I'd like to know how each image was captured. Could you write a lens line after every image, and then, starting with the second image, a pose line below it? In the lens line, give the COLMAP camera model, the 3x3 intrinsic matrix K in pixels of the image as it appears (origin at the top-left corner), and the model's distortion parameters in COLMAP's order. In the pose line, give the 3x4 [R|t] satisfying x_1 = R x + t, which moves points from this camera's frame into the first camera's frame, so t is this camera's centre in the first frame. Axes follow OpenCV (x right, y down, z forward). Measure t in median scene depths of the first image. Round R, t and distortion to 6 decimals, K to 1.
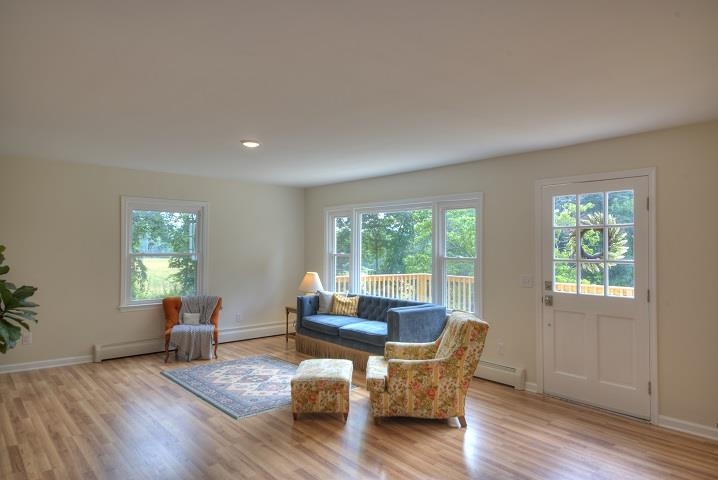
lens RADIAL K [[461.3, 0, 360.1], [0, 461.3, 238.4], [0, 0, 1]] dist [0.082155, -0.051944]
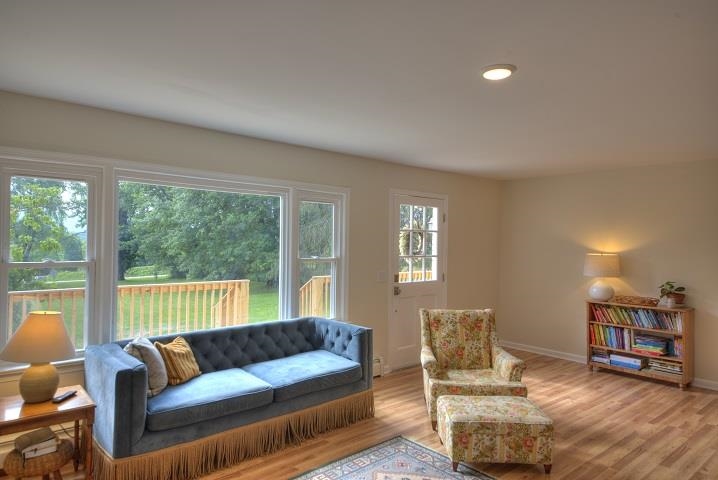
lens RADIAL K [[461.3, 0, 360.1], [0, 461.3, 238.4], [0, 0, 1]] dist [0.082155, -0.051944]
pose [[-0.011413, 0.006340, 0.999915, -0.905089], [-0.029005, 0.999557, -0.006669, 0.011348], [-0.999514, -0.029079, -0.011224, 1.298902]]
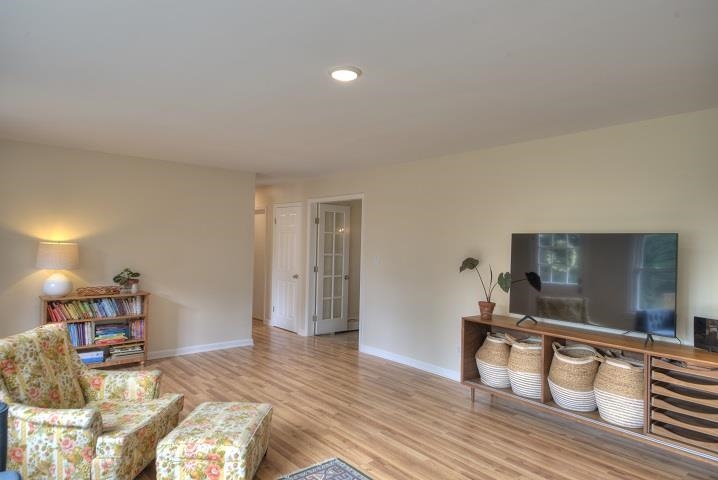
lens RADIAL K [[461.3, 0, 360.1], [0, 461.3, 238.4], [0, 0, 1]] dist [0.082155, -0.051944]
pose [[-0.999469, -0.025834, 0.019879, -0.303511], [-0.026349, 0.999312, -0.026101, 0.027808], [-0.019191, -0.026611, -0.999462, 1.777213]]
